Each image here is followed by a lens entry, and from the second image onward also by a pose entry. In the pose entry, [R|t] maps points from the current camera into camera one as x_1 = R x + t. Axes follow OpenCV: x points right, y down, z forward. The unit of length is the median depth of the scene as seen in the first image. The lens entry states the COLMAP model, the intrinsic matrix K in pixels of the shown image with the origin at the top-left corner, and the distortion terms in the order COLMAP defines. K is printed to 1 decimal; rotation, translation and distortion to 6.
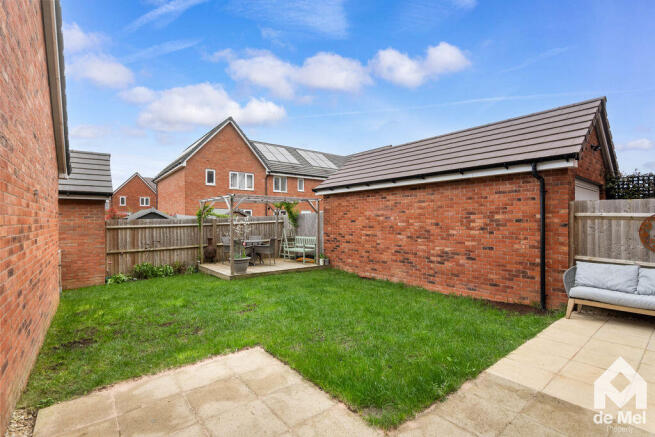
lens RADIAL K [[308.3, 0, 325.9], [0, 308.3, 217.6], [0, 0, 1]] dist [-0.002996, -0.000592]
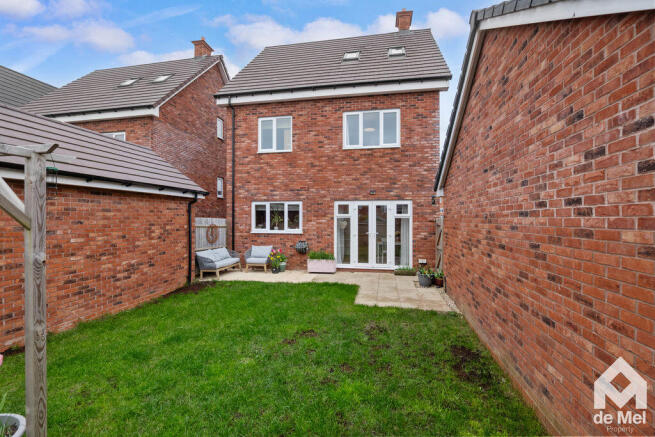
lens RADIAL K [[308.3, 0, 325.3], [0, 308.3, 218.6], [0, 0, 1]] dist [-0.002996, -0.000592]
pose [[-0.651514, 0.005206, 0.758619, -0.733989], [-0.002266, 0.999959, -0.008808, -0.025683], [-0.758633, -0.007457, -0.651475, 1.160155]]
